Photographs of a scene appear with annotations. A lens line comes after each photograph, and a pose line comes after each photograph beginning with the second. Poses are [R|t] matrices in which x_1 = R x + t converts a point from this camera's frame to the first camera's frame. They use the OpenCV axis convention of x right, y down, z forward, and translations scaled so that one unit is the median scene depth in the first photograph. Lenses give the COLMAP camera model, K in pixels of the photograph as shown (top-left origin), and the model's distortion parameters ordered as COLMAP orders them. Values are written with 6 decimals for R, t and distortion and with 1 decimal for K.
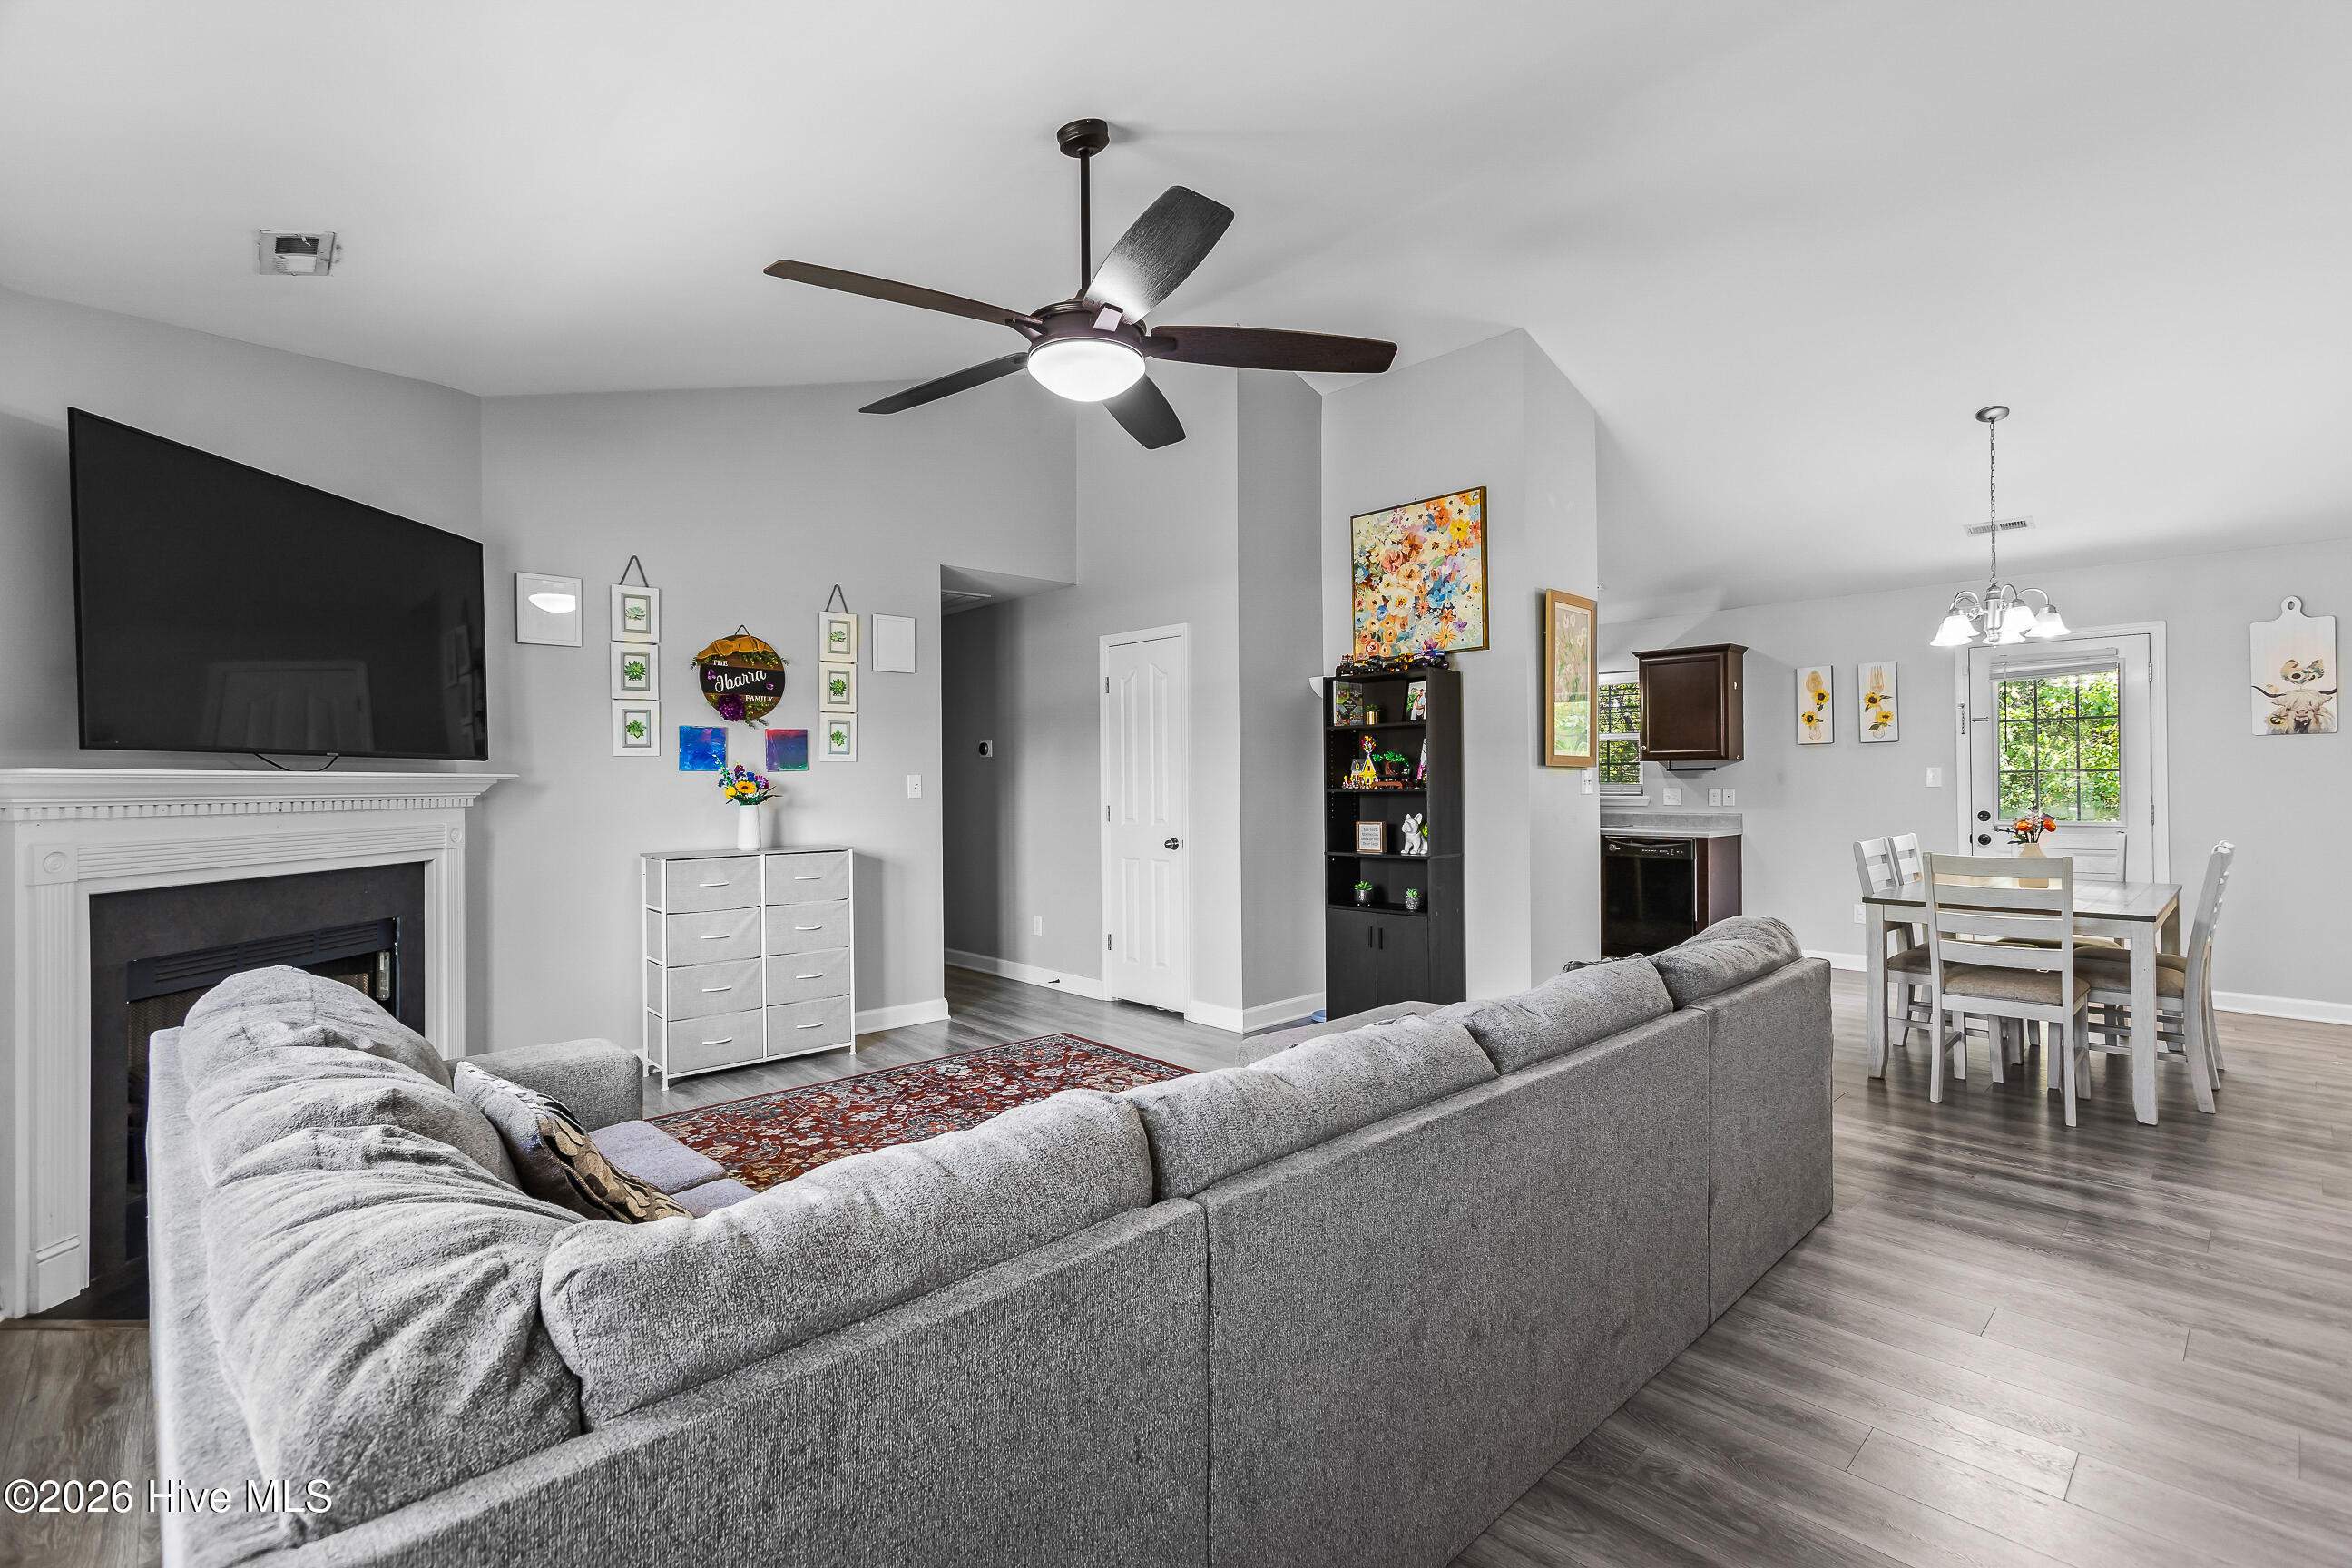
lens RADIAL K [[1068.6, 0, 1164.1], [0, 1068.6, 774.1], [0, 0, 1]] dist [-0.000728, 0.000710]
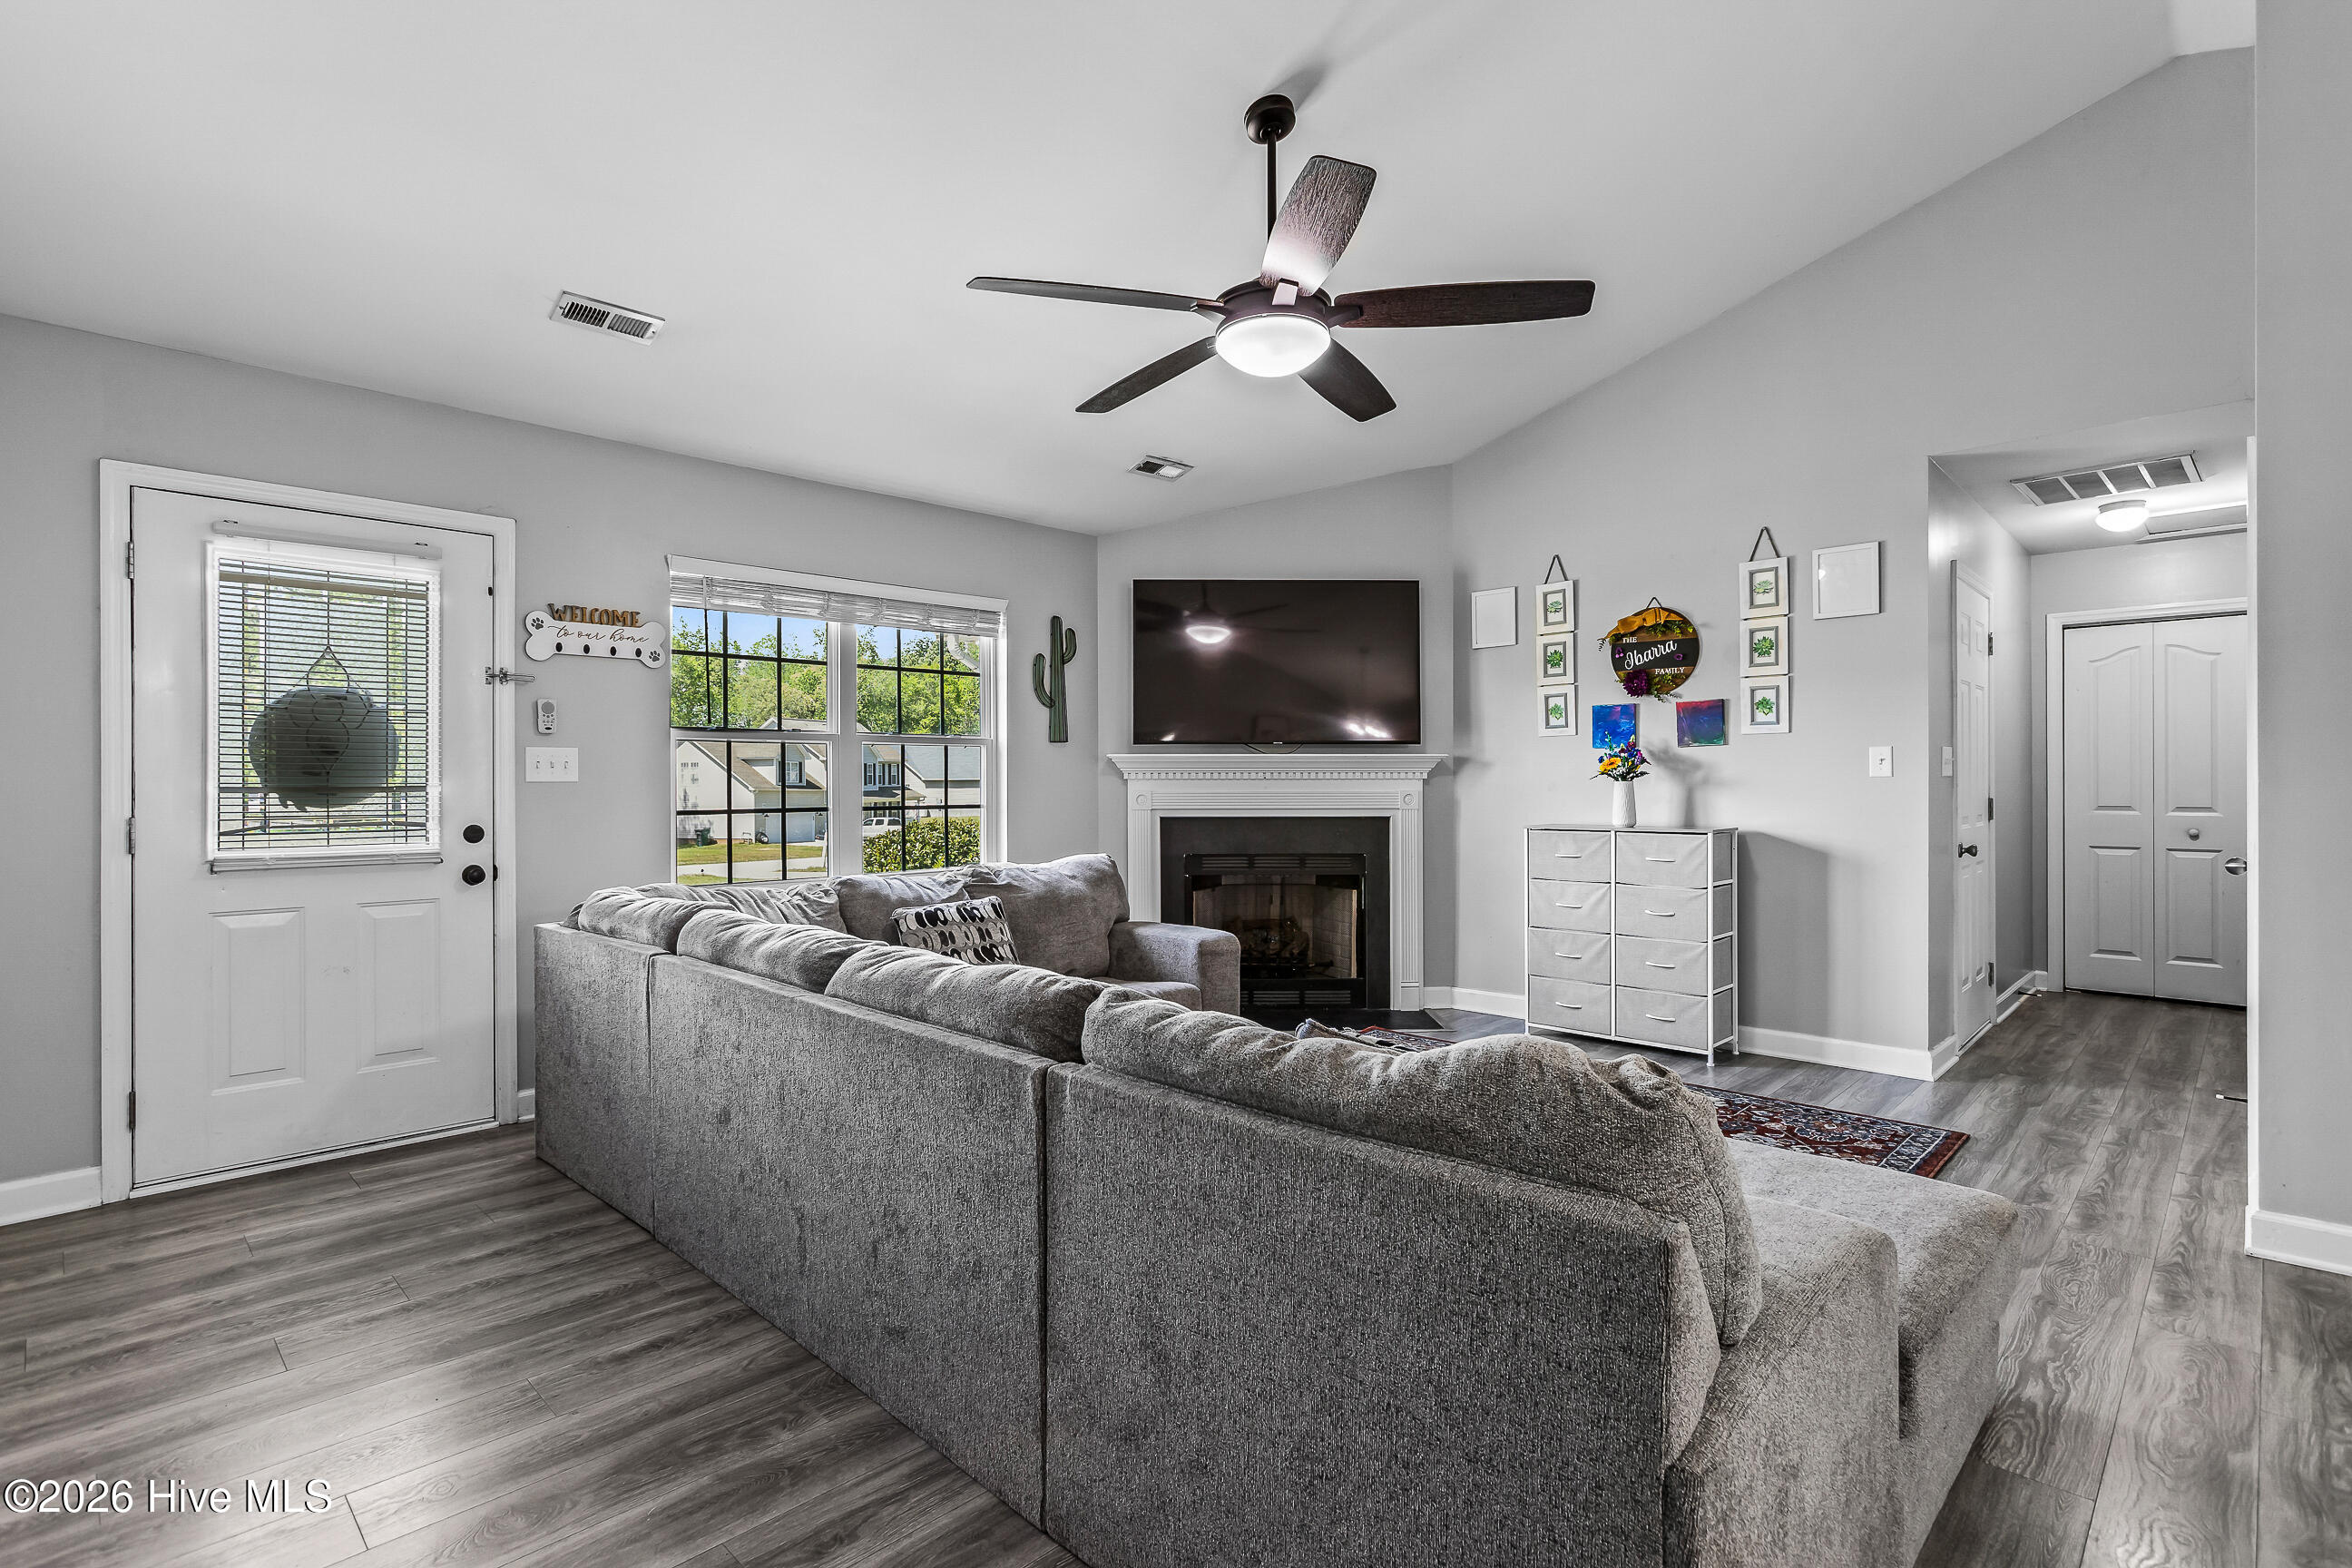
lens RADIAL K [[1116.7, 0, 1177.2], [0, 1116.7, 778.1], [0, 0, 1]] dist [-0.021845, 0.017125]
pose [[0.038219, 0.002020, -0.999267, 0.546907], [0.008645, 0.999960, 0.002352, 0.017458], [0.999232, -0.008728, 0.038200, 0.476906]]
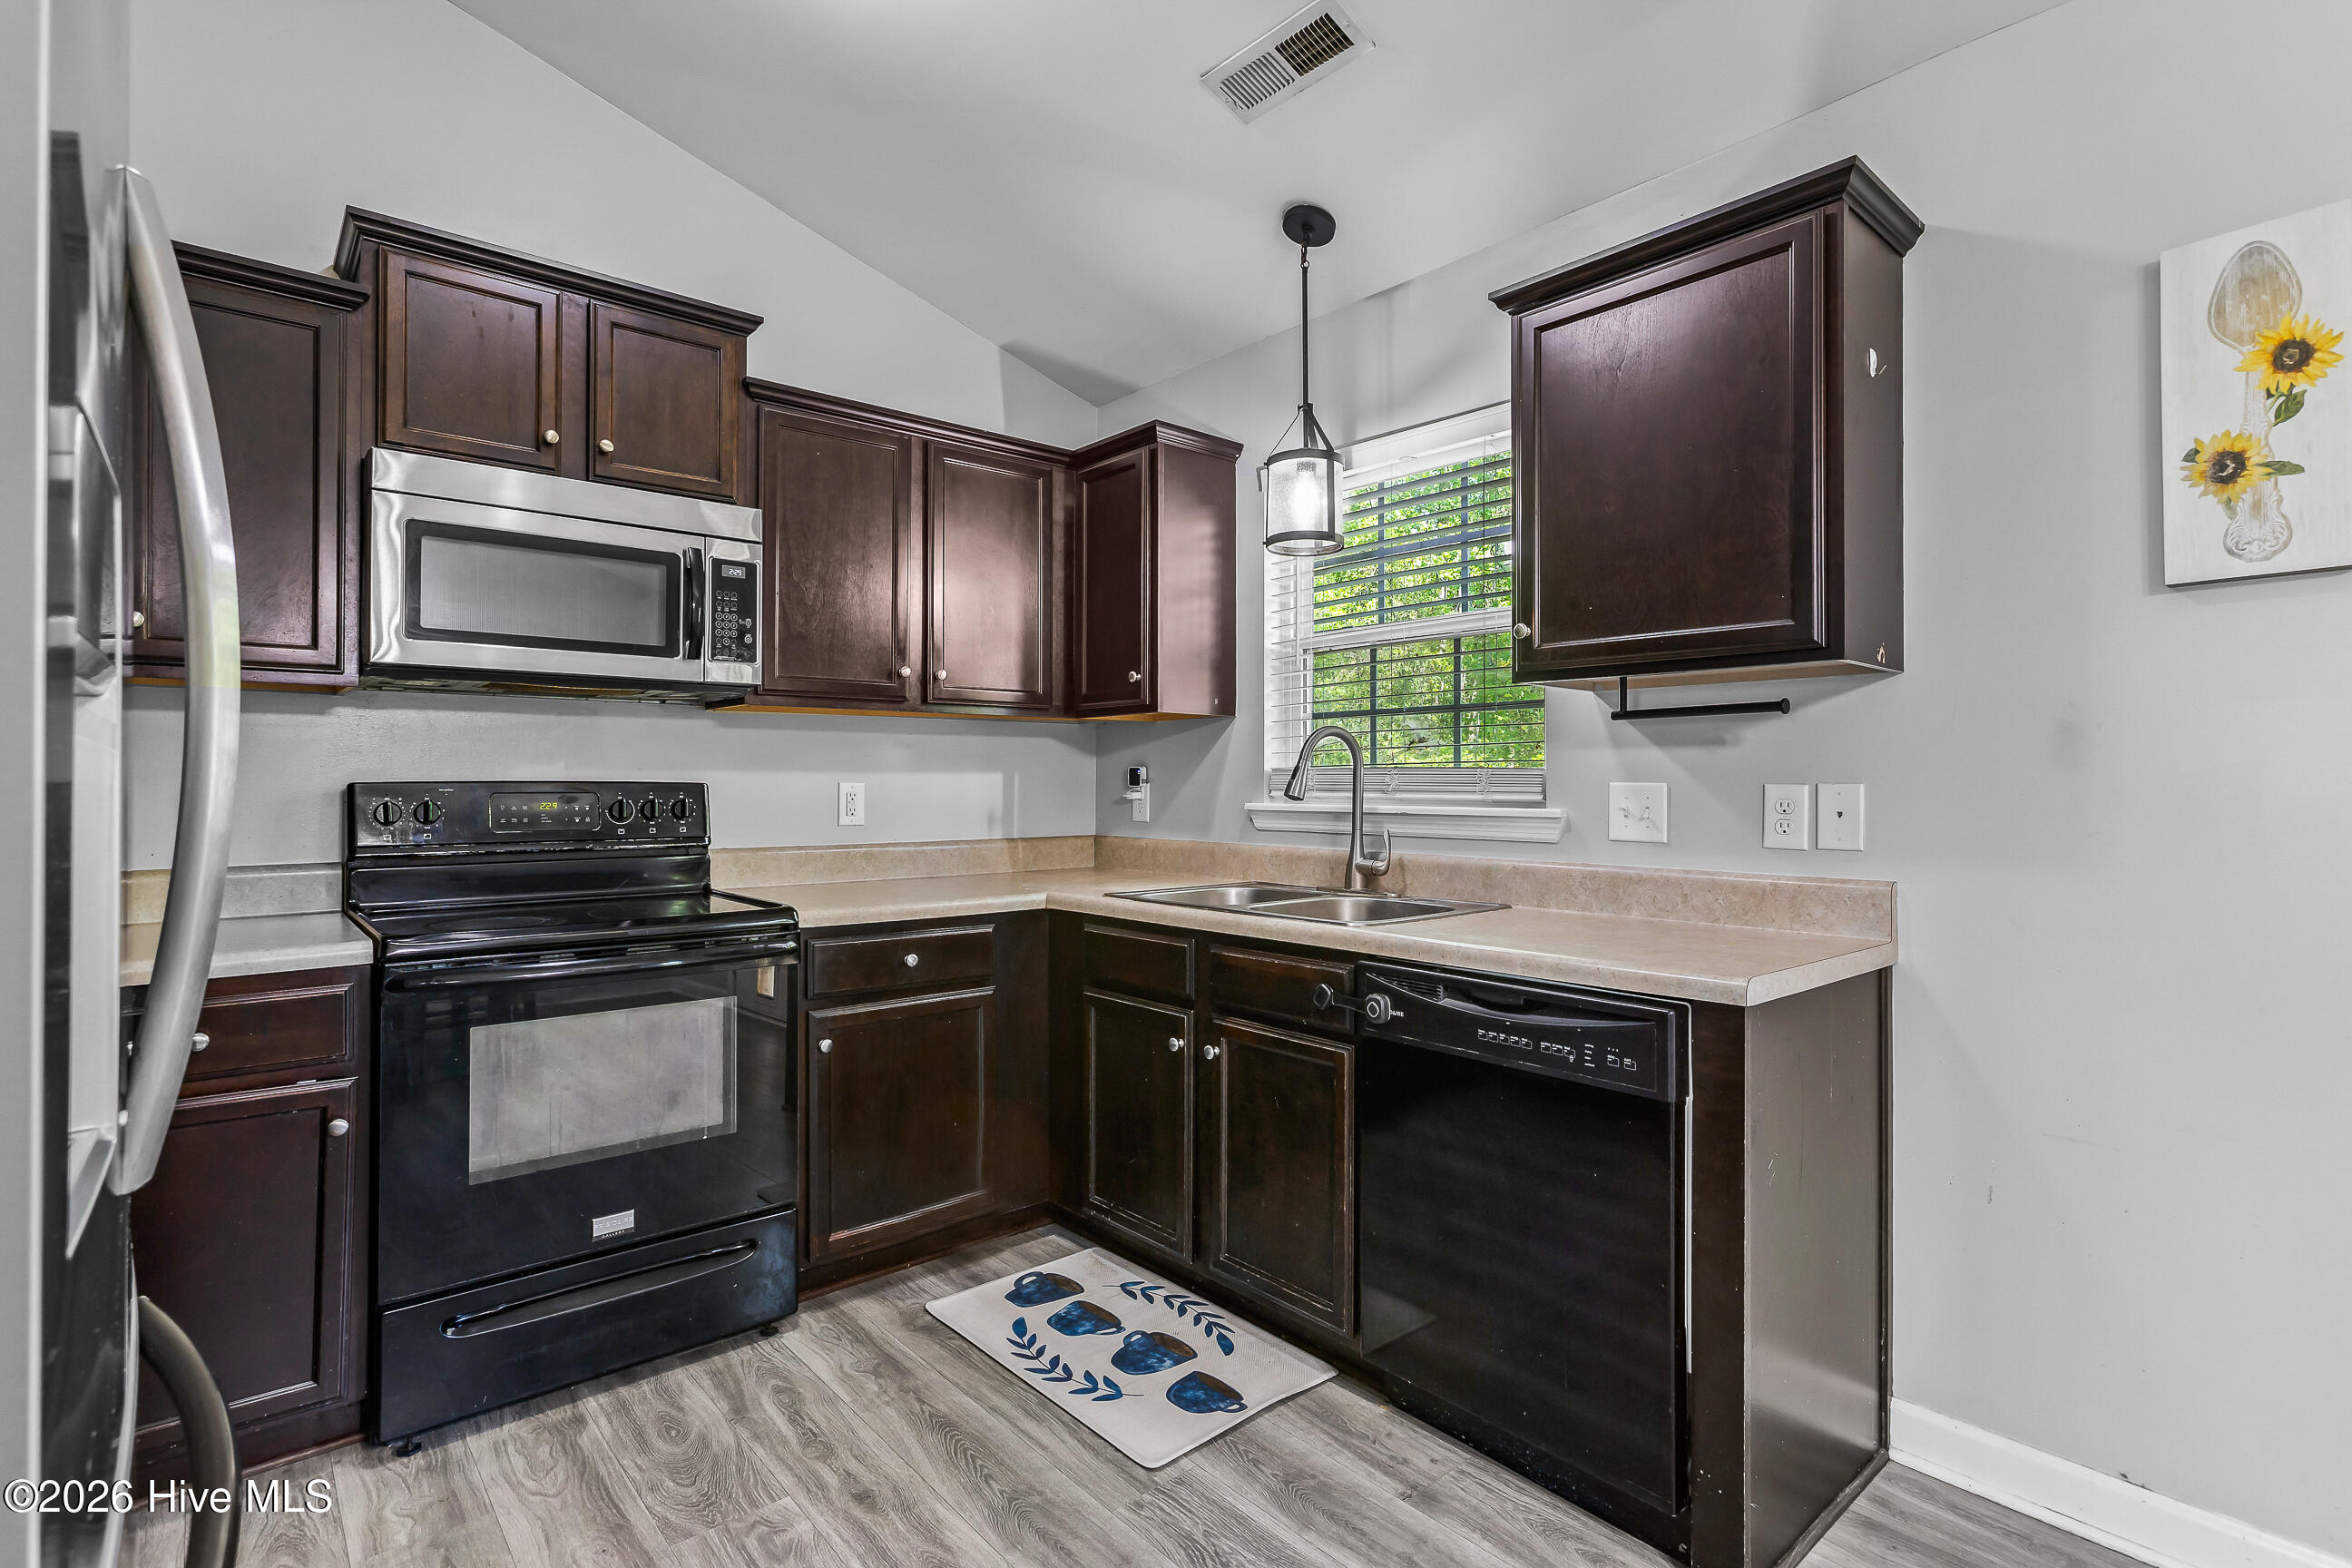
lens RADIAL K [[1116.7, 0, 1177.2], [0, 1116.7, 778.1], [0, 0, 1]] dist [-0.021845, 0.017125]
pose [[0.999046, 0.008752, -0.042778, 0.514929], [-0.008702, 0.999961, 0.001366, 0.017952], [0.042788, -0.000992, 0.999084, 0.983431]]
